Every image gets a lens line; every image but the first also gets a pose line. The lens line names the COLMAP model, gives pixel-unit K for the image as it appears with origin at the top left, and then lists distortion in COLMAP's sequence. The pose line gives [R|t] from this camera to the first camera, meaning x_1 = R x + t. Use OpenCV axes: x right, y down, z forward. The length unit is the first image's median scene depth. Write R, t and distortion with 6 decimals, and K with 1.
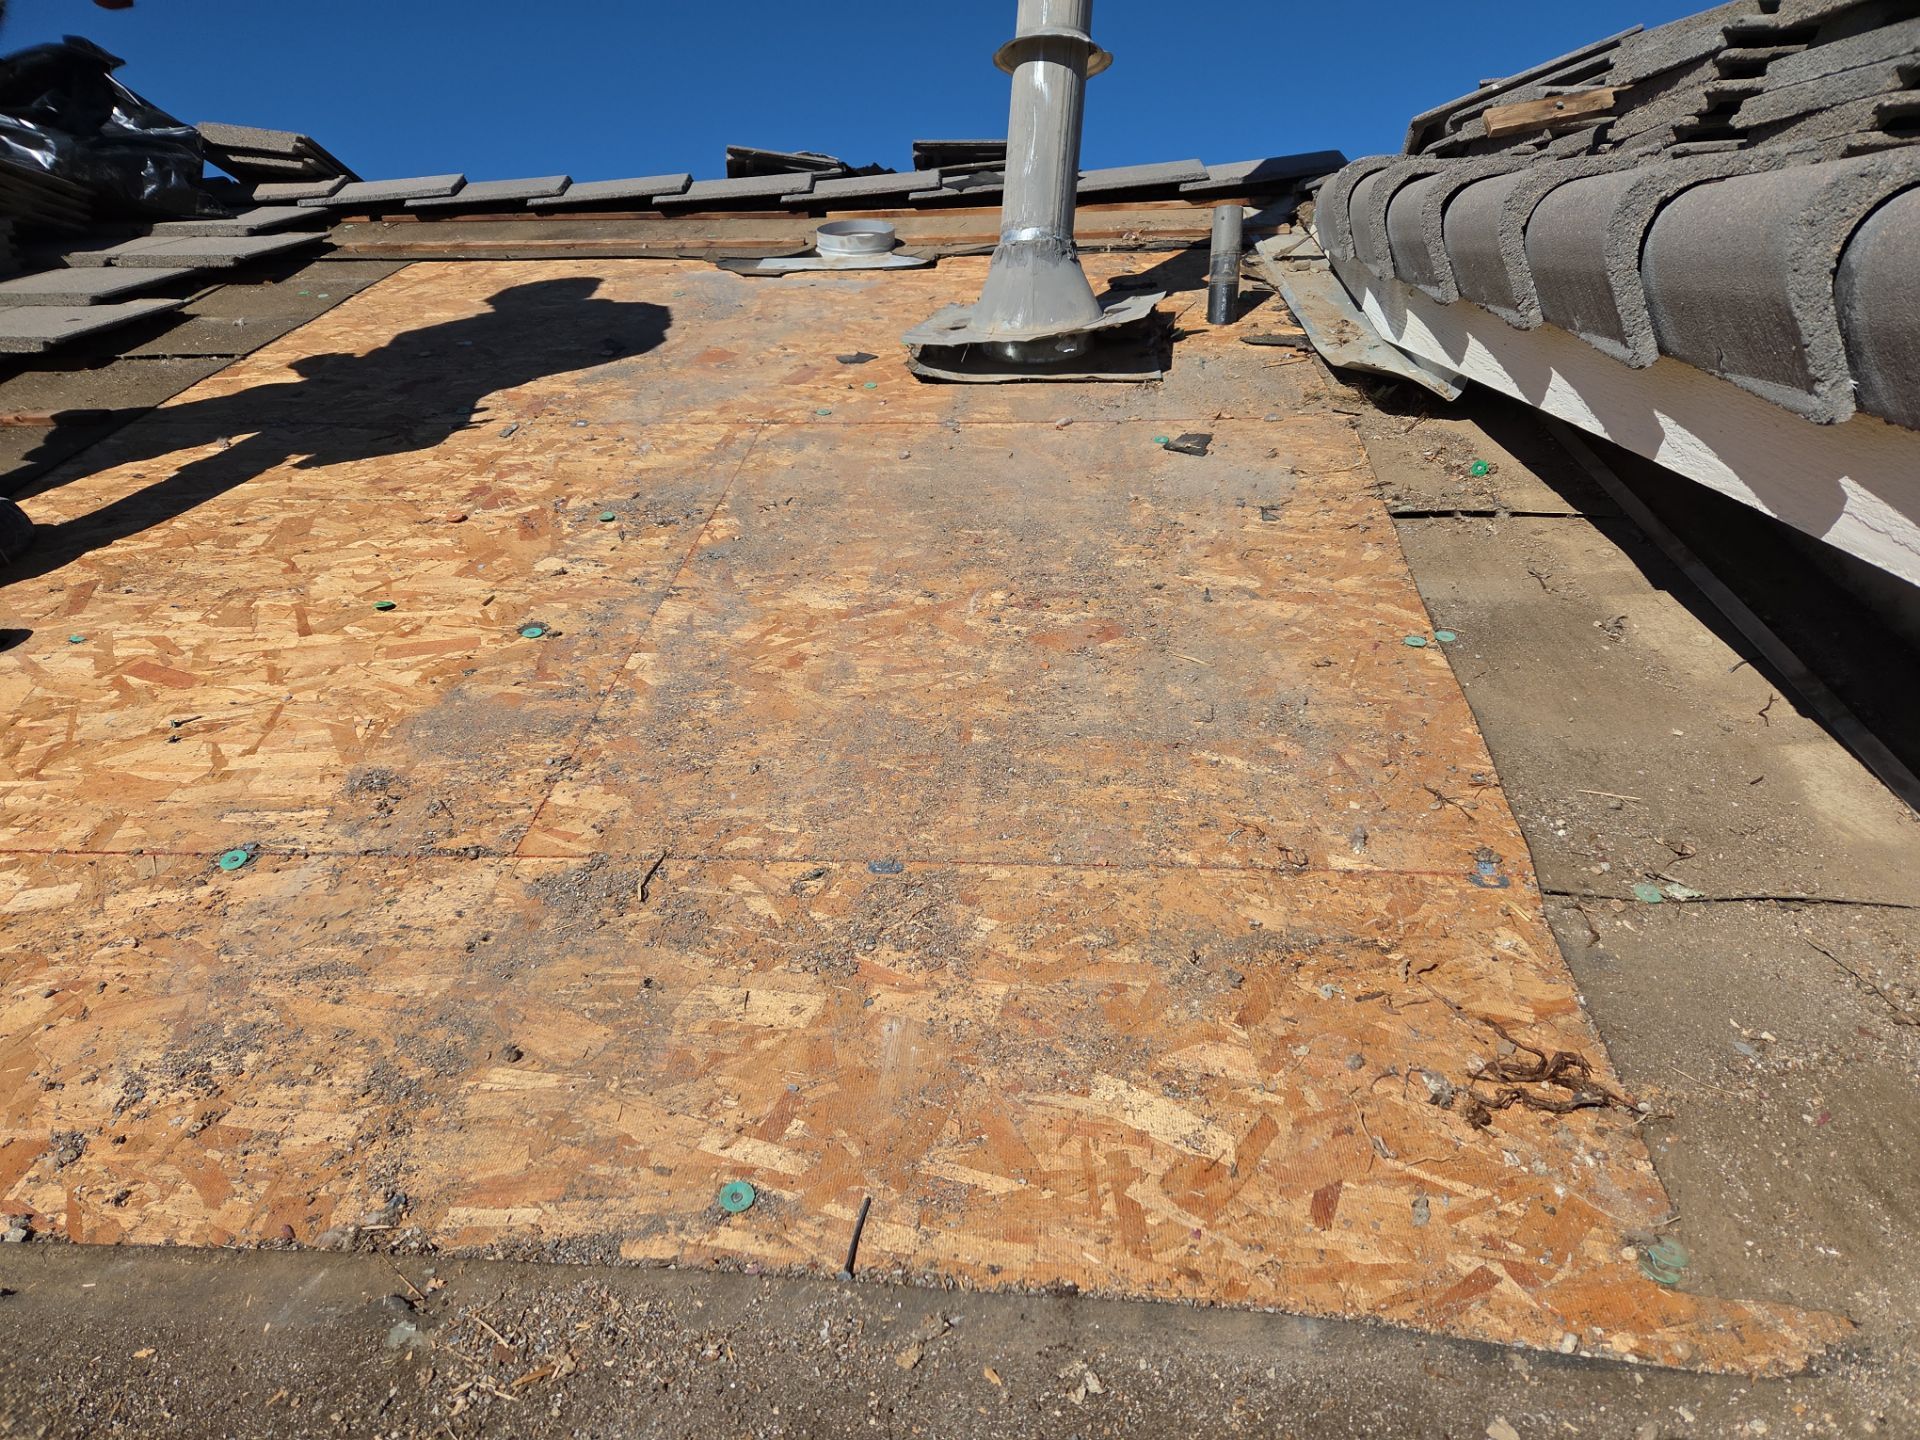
lens RADIAL K [[1327.9, 0, 976.5], [0, 1327.9, 715.6], [0, 0, 1]] dist [0.058217, -0.039357]
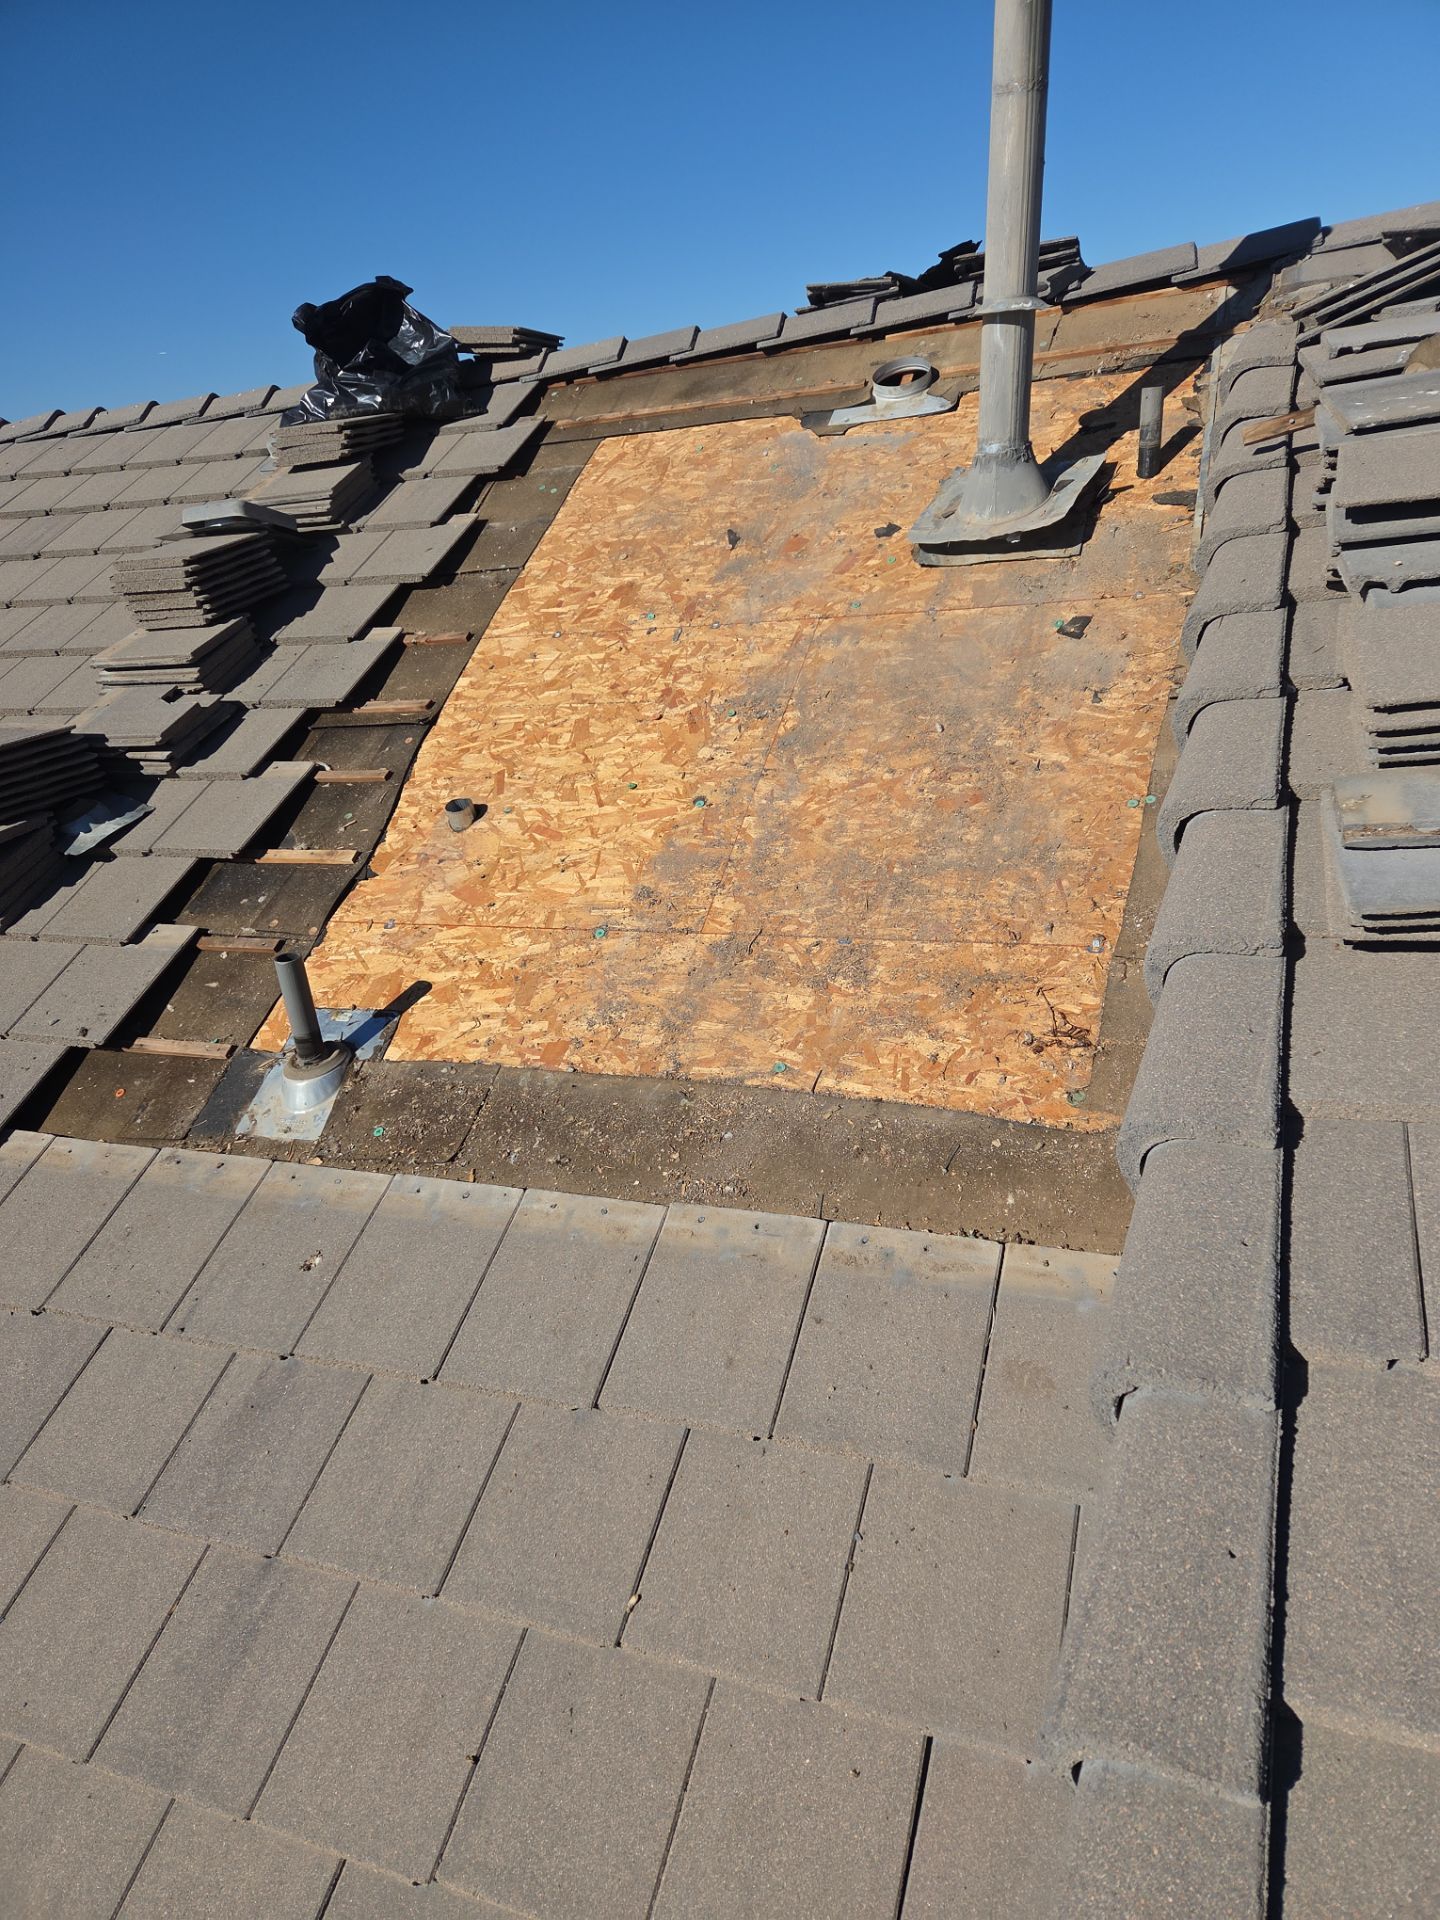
lens RADIAL K [[1327.9, 0, 716.2], [0, 1327.9, 958.9], [0, 0, 1]] dist [0.058217, -0.039357]
pose [[0.949106, 0.009730, -0.314808, 0.390573], [0.080938, 0.958420, 0.273641, -0.443475], [0.304381, -0.285194, 0.908855, -1.065722]]
